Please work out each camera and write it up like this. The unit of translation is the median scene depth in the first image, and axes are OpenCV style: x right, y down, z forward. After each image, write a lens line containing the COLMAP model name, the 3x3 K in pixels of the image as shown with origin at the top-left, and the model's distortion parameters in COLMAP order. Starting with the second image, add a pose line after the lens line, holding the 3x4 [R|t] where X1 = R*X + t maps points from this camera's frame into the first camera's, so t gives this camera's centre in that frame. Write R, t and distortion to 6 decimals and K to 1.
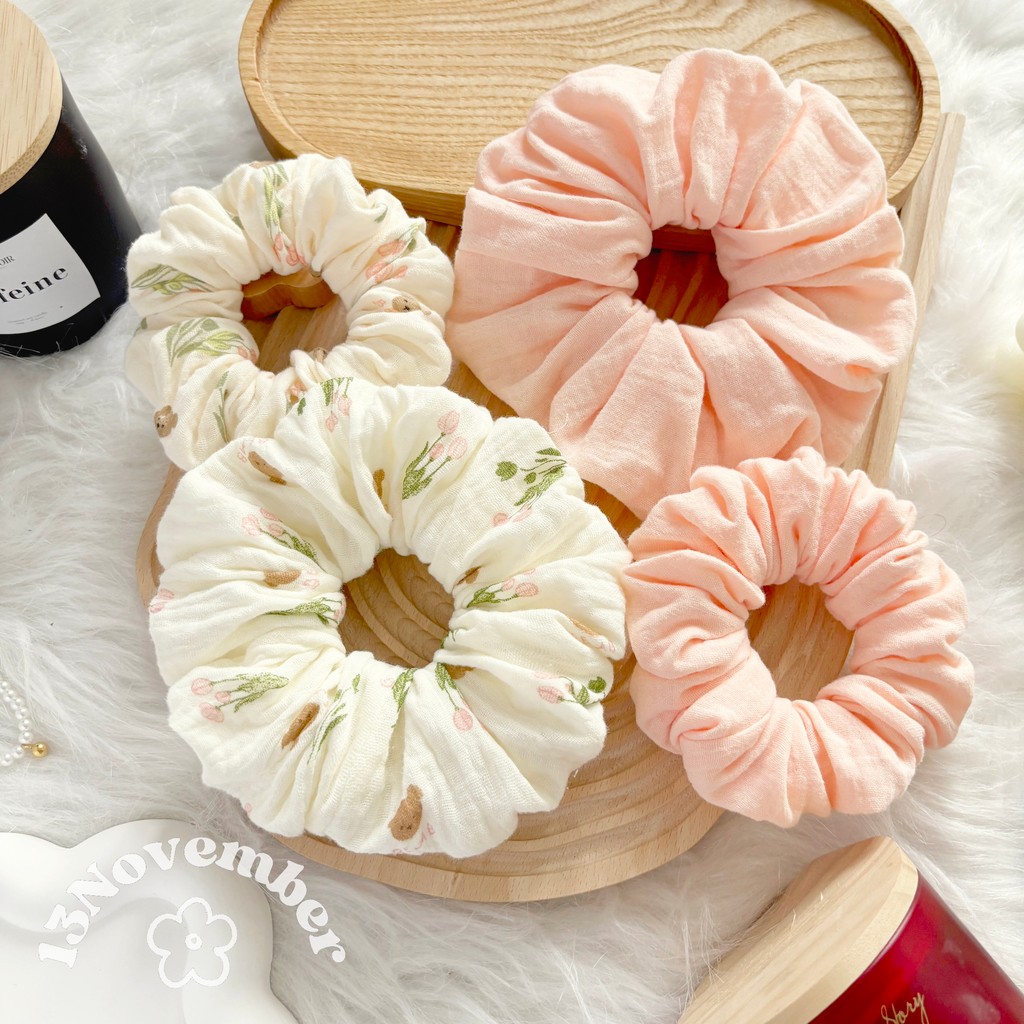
lens RADIAL K [[1051.5, 0, 503.7], [0, 1051.5, 513.9], [0, 0, 1]] dist [-0.004990, 0.000000]
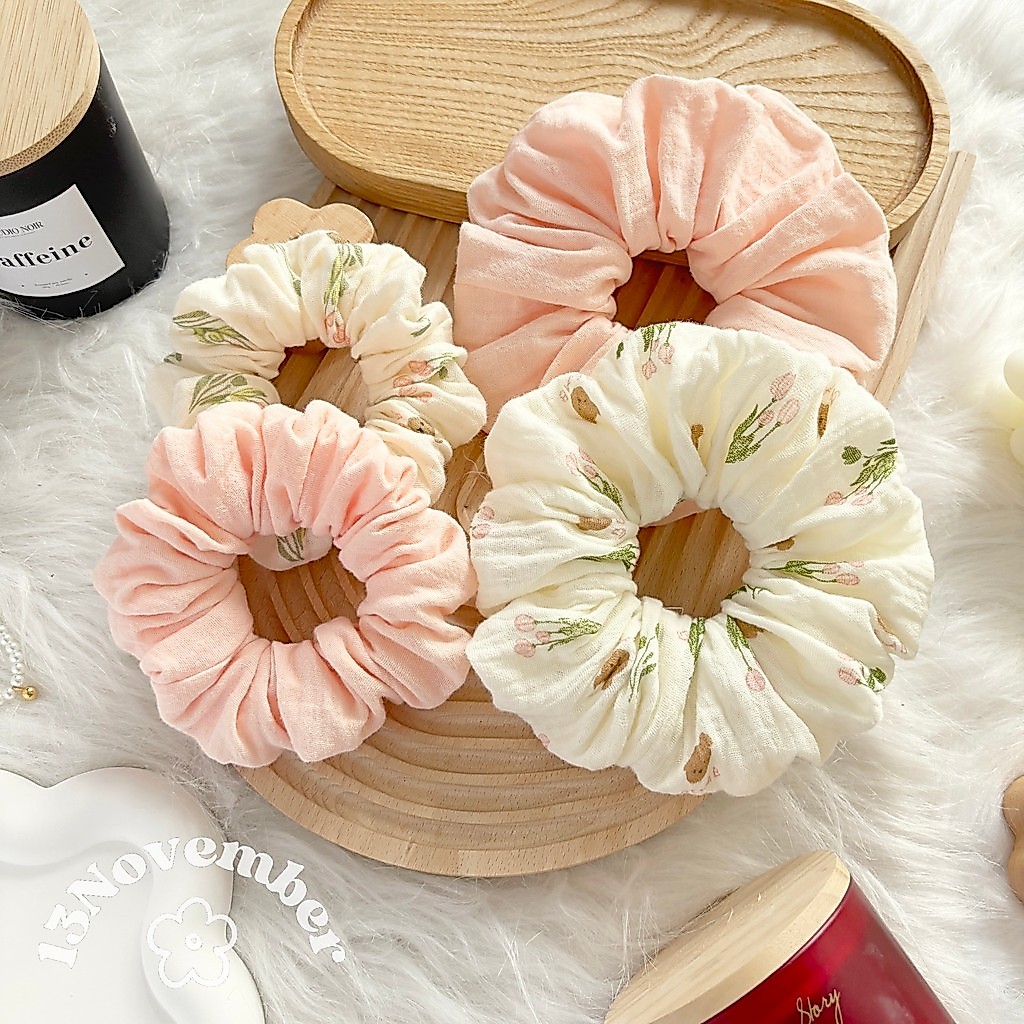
lens RADIAL K [[1051.5, 0, 506.9], [0, 1051.5, 514.7], [0, 0, 1]] dist [-0.004990, 0.000000]
pose [[0.996371, 0.081199, -0.025520, 0.045636], [-0.081313, 0.996682, -0.003488, 0.011799], [0.025152, 0.005551, 0.999668, -0.036925]]
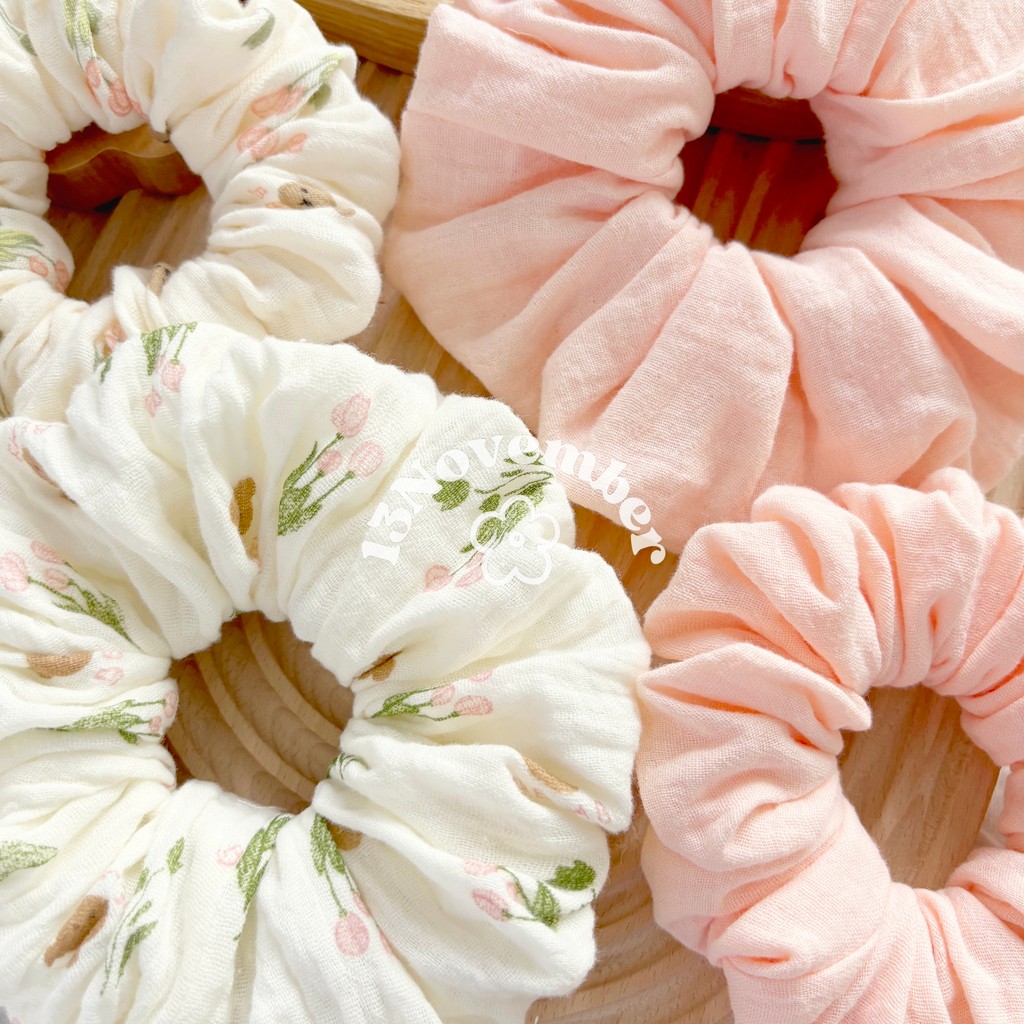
lens RADIAL K [[1051.5, 0, 522.2], [0, 1051.5, 519.4], [0, 0, 1]] dist [-0.004990, 0.000000]
pose [[0.998968, 0.043234, 0.013946, 0.031014], [-0.044333, 0.994807, 0.091620, -0.075322], [-0.009912, -0.092144, 0.995696, 0.378676]]
